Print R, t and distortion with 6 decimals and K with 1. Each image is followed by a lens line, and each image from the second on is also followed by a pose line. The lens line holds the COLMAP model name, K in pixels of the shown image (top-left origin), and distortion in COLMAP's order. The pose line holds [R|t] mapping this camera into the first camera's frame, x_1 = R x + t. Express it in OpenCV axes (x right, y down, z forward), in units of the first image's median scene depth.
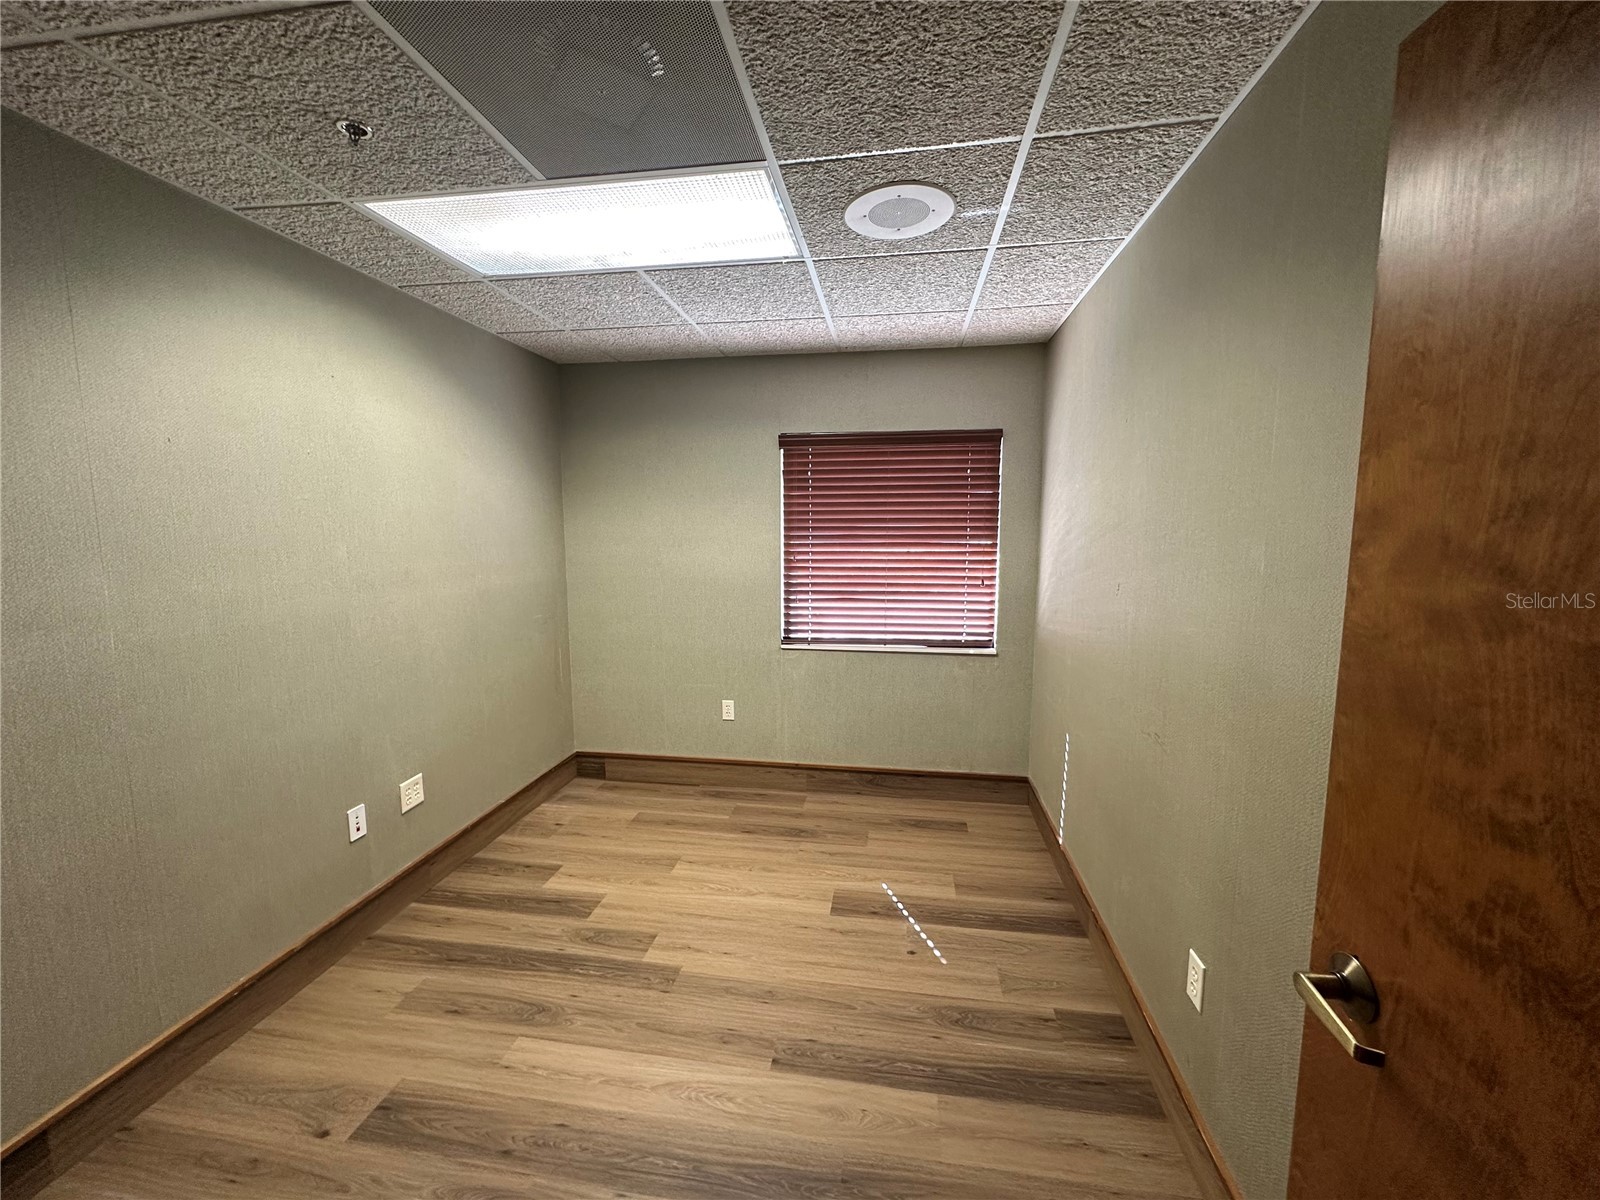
lens RADIAL K [[638.1, 0, 805.5], [0, 638.1, 600.9], [0, 0, 1]] dist [0.001047, 0.000052]
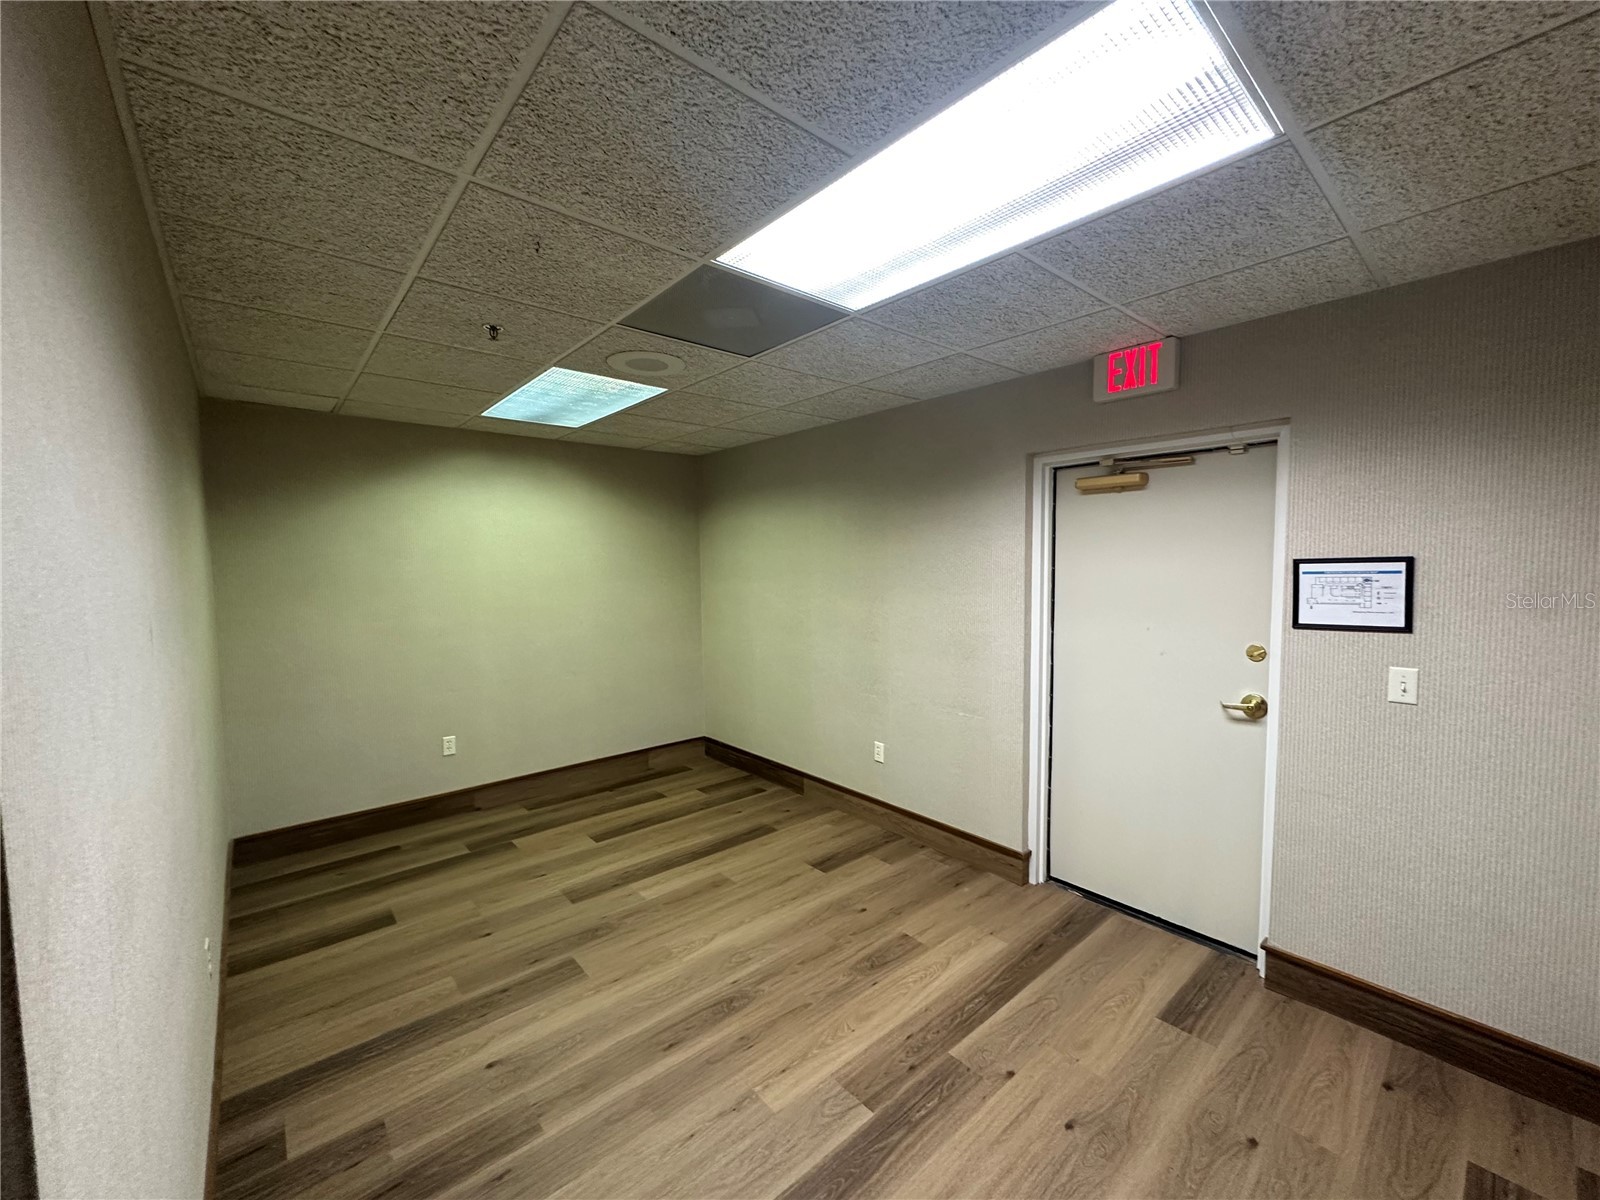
lens RADIAL K [[638.1, 0, 807.3], [0, 638.1, 600.9], [0, 0, 1]] dist [0.001047, 0.000052]
pose [[-0.647635, 0.075269, -0.758224, 0.795088], [-0.058567, 0.987247, 0.148029, -0.260630], [0.759697, 0.140276, -0.634967, 1.468012]]
